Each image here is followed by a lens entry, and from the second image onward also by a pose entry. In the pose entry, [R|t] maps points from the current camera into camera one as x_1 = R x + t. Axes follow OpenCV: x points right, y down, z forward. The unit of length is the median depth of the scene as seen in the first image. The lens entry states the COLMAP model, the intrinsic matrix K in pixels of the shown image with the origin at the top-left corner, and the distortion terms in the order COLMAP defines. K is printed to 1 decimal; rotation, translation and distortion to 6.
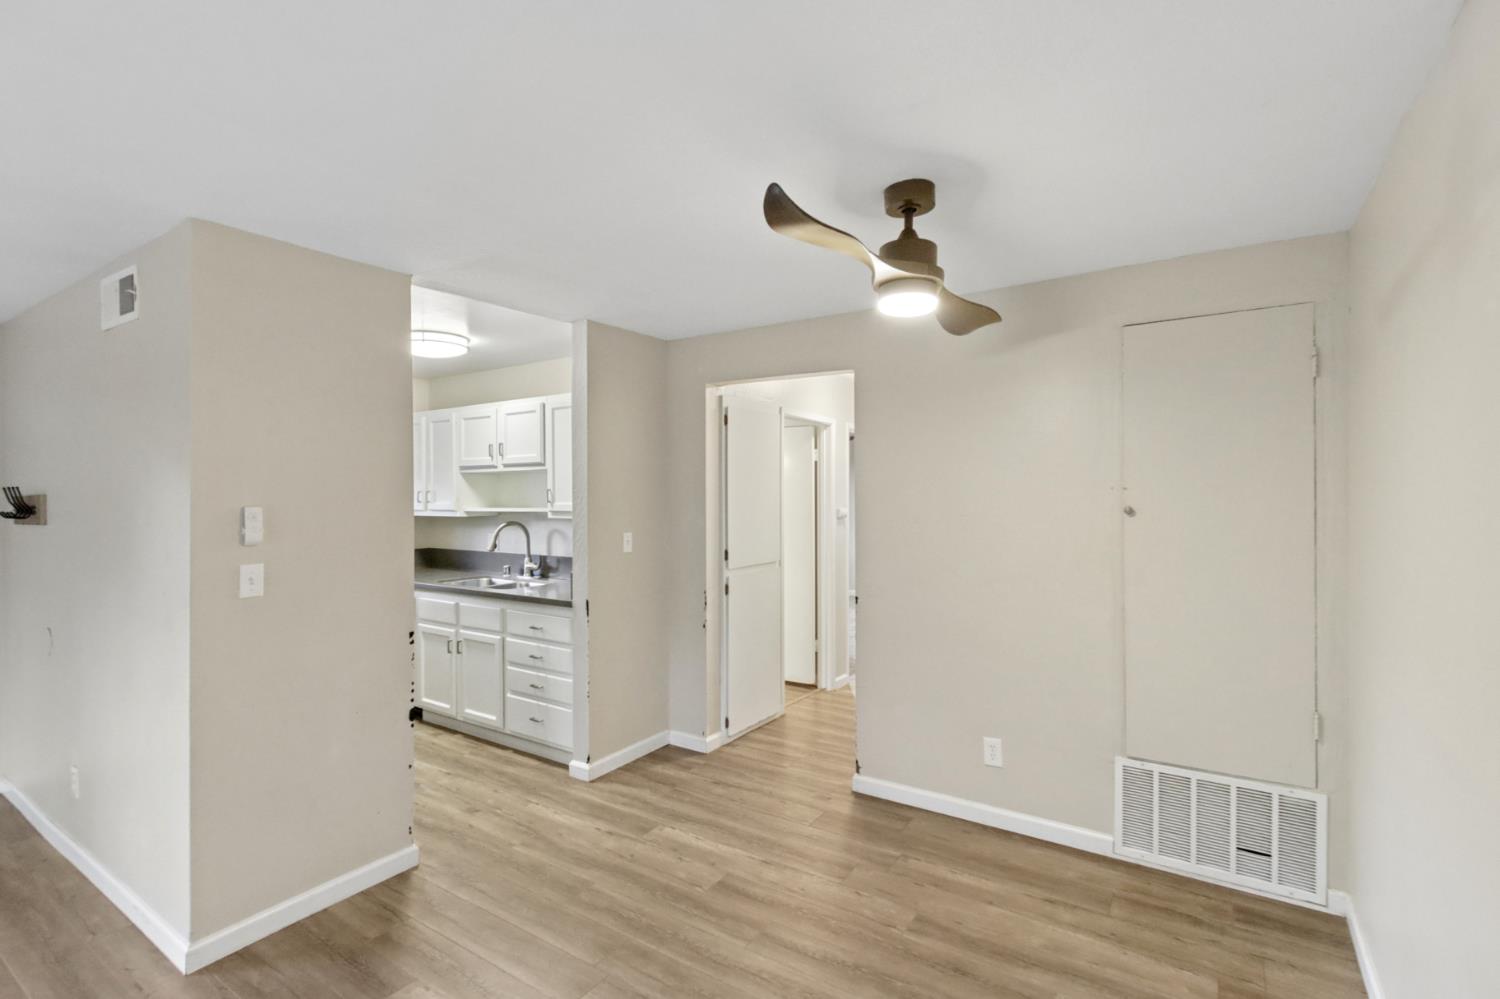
lens RADIAL K [[695.2, 0, 750.7], [0, 695.2, 512.1], [0, 0, 1]] dist [0.000140, 0.002086]
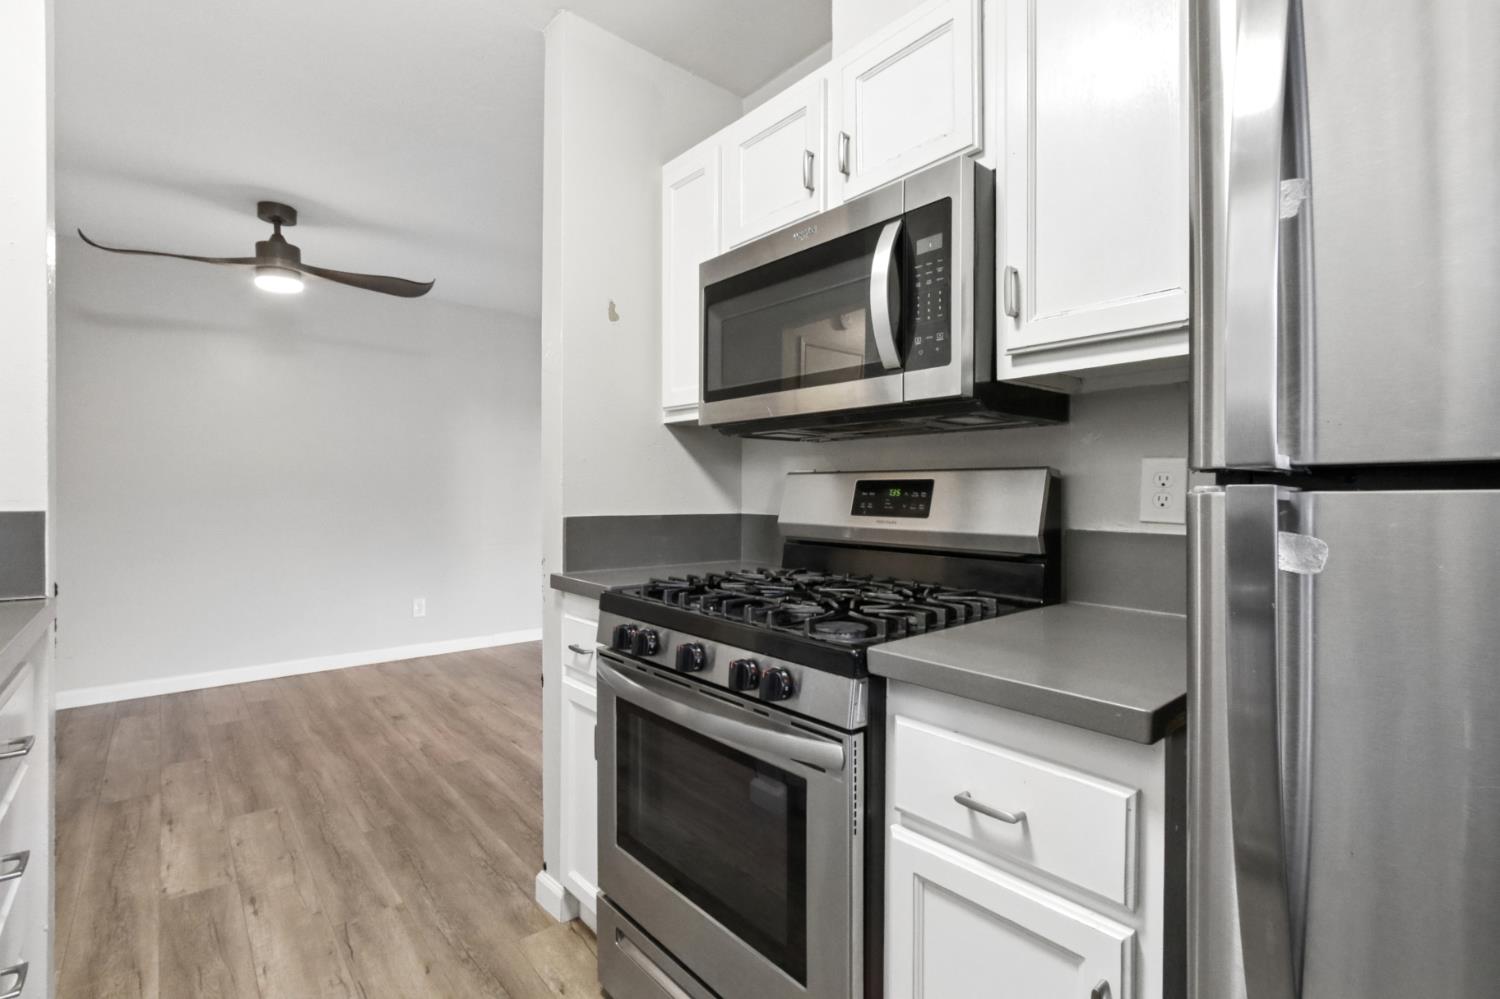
lens RADIAL K [[684.0, 0, 755.9], [0, 684.0, 491.7], [0, 0, 1]] dist [-0.000736, 0.000222]
pose [[-0.964652, -0.001993, 0.263518, -0.815840], [0.003746, 0.999767, 0.021273, 0.088381], [-0.263499, 0.021508, -0.964420, 1.499517]]
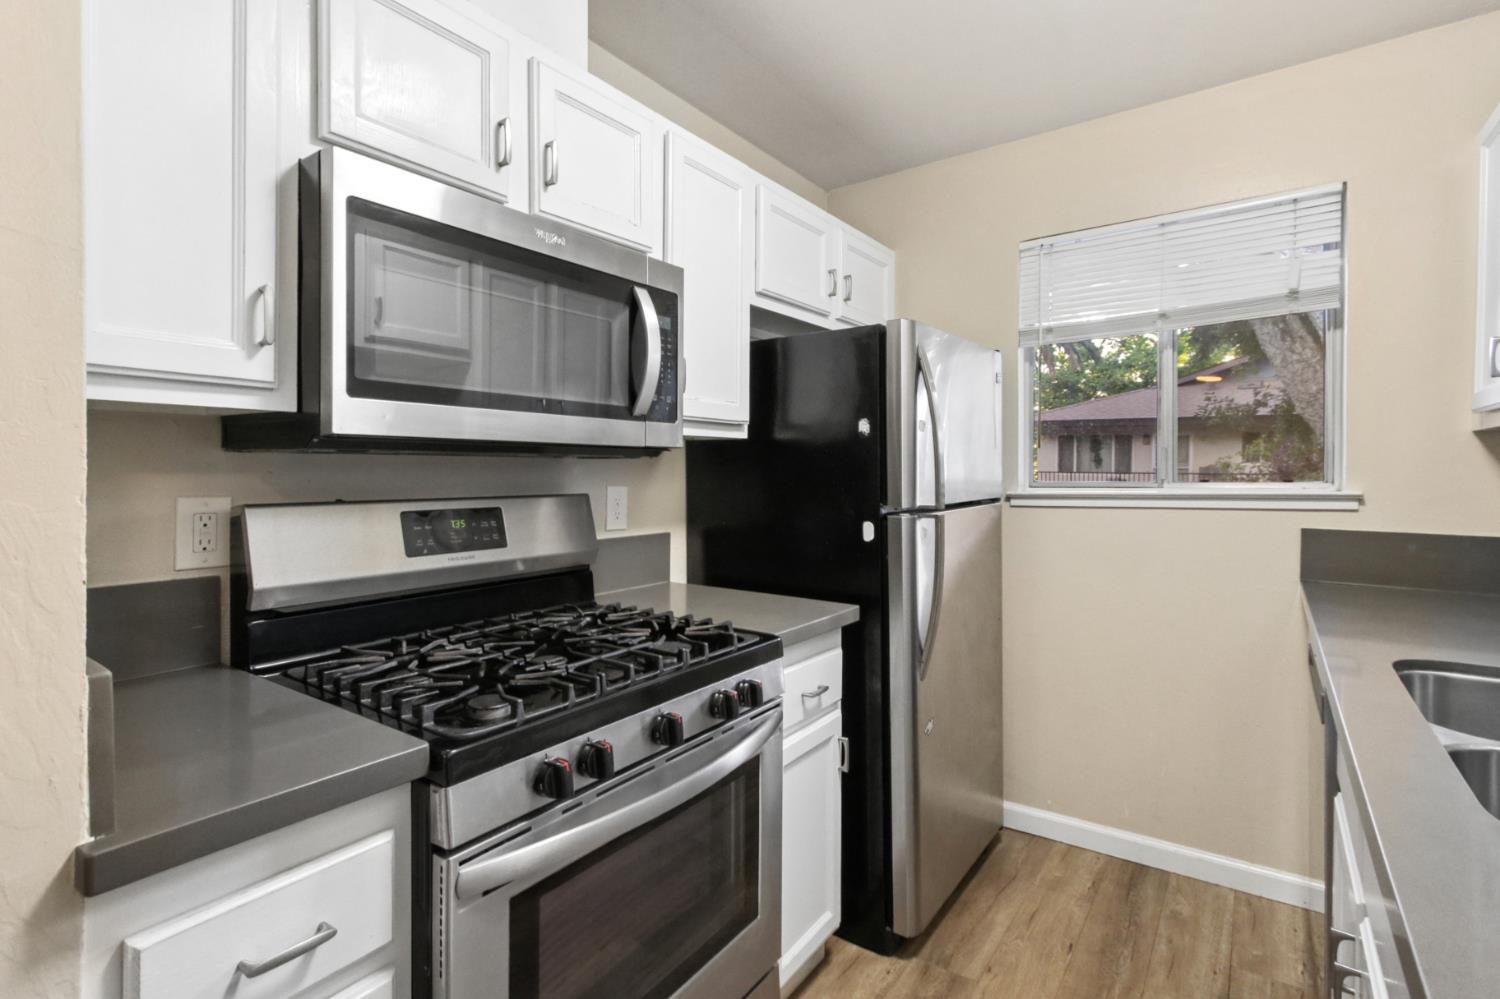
lens RADIAL K [[712.4, 0, 765.7], [0, 712.4, 472.8], [0, 0, 1]] dist [-0.000217, 0.000928]
pose [[-0.021478, 0.010073, -0.999719, -0.284943], [-0.027871, 0.999555, 0.010670, 0.053934], [0.999381, 0.028092, -0.021188, 1.168347]]
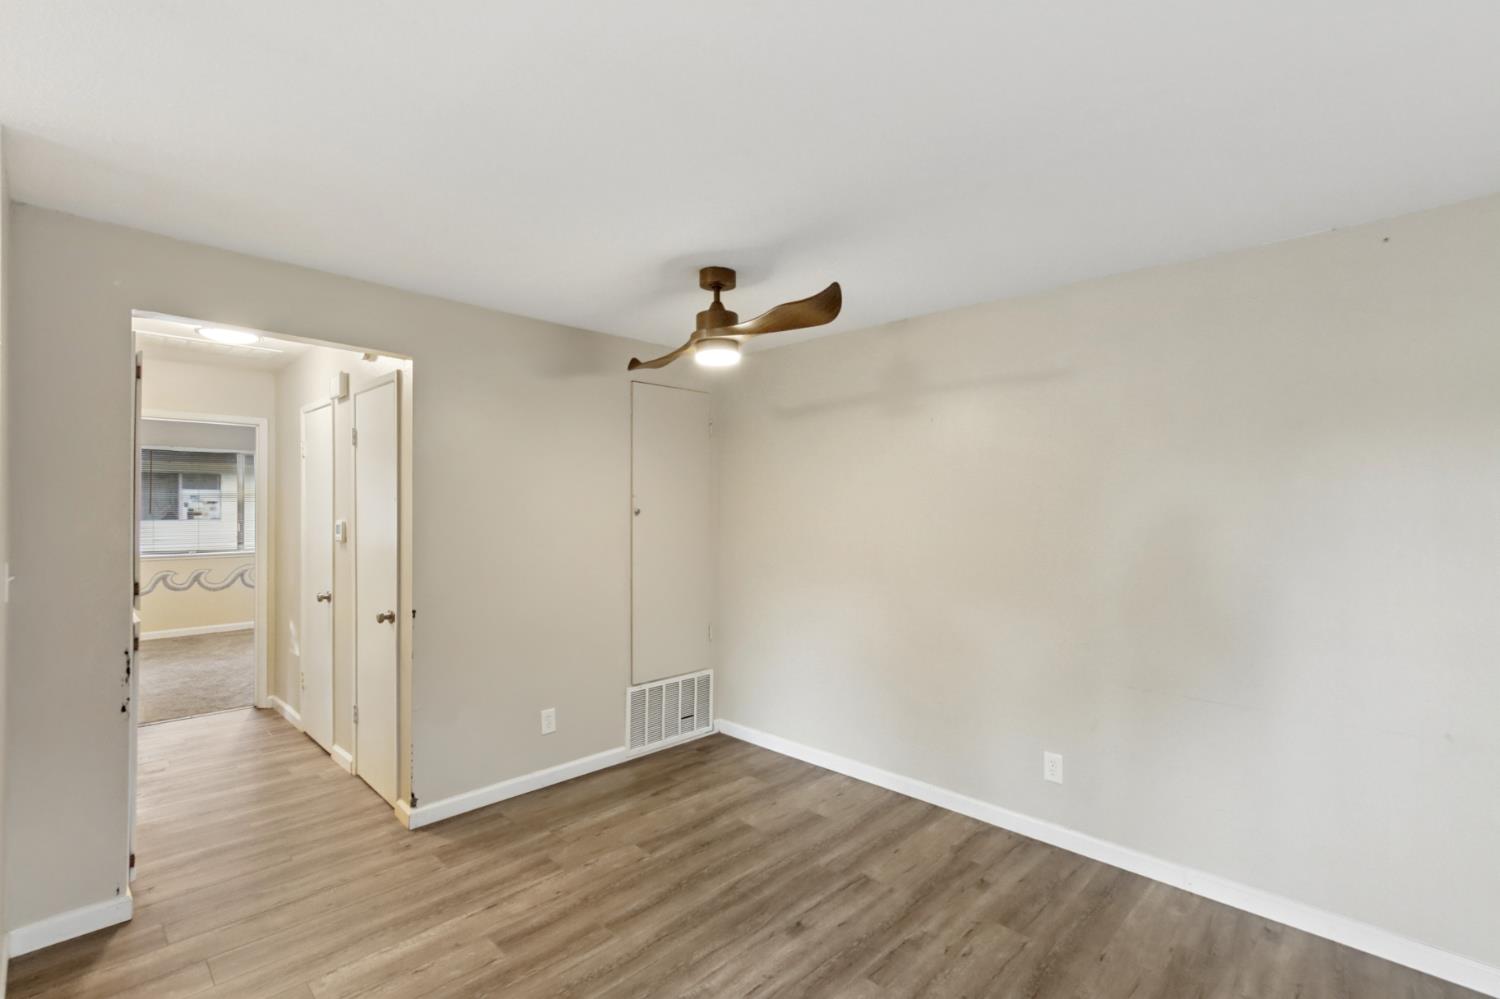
lens RADIAL K [[678.9, 0, 751.1], [0, 678.9, 508.5], [0, 0, 1]] dist [-0.000520, 0.000691]
pose [[0.179020, 0.001780, 0.983844, -0.732560], [0.013738, 0.999896, -0.004309, -0.000243], [-0.983749, 0.014288, 0.178977, 0.477160]]
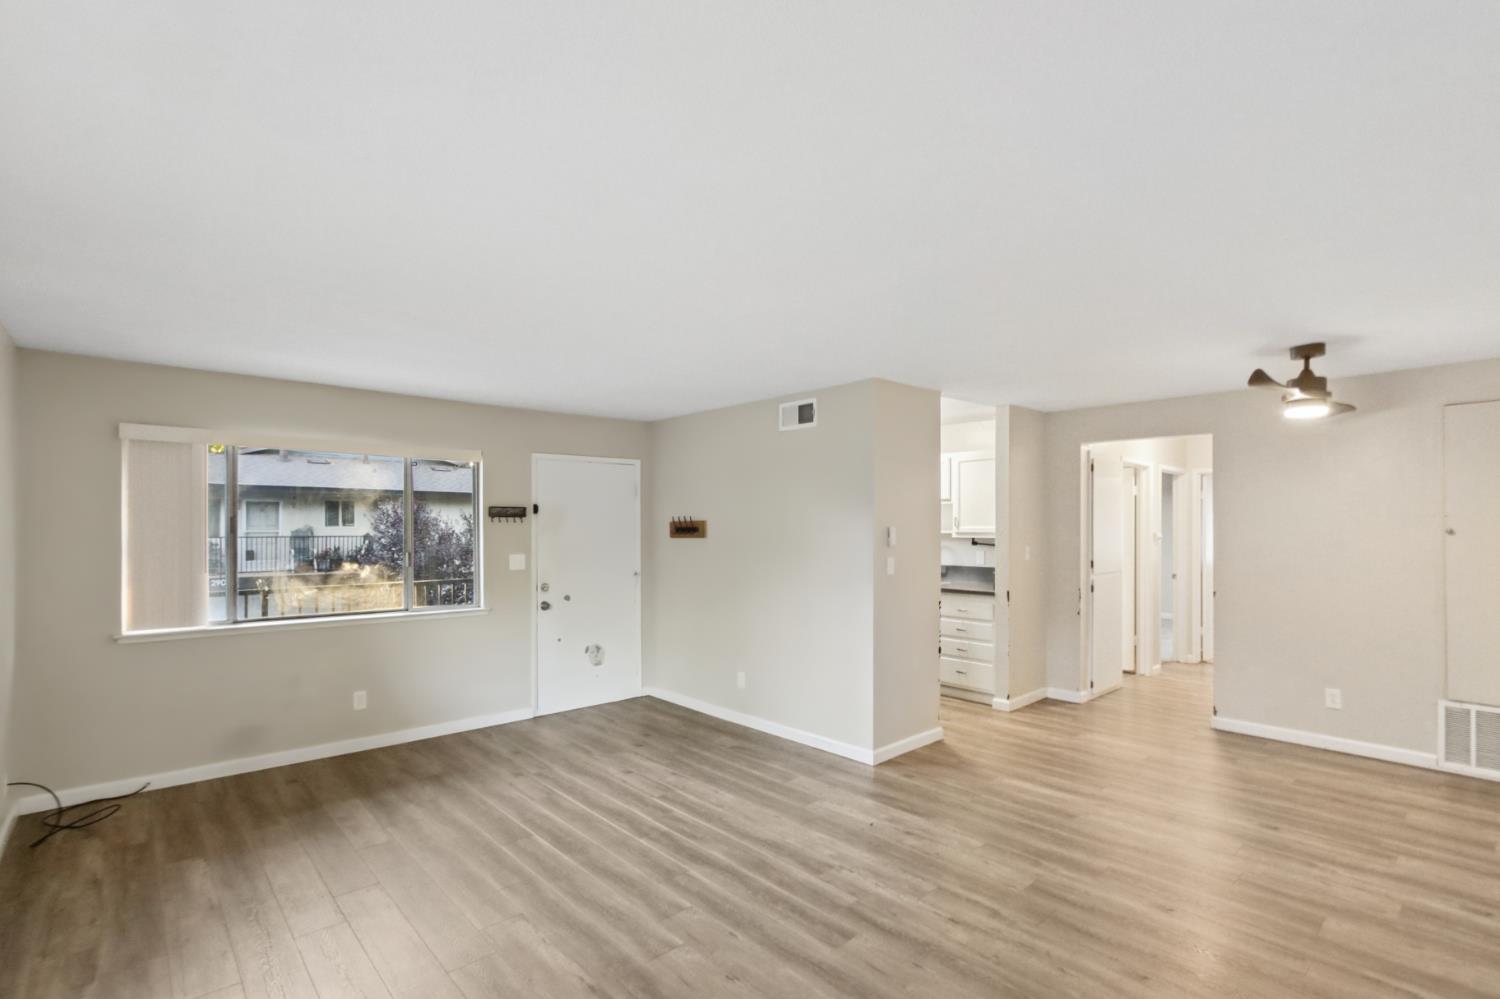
lens RADIAL K [[701.9, 0, 752.3], [0, 701.9, 532.6], [0, 0, 1]] dist [-0.010730, 0.006155]
pose [[0.969849, 0.004818, -0.243659, -0.488362], [-0.007687, 0.999912, -0.010825, 0.025897], [0.243585, 0.012372, 0.969801, -0.734773]]
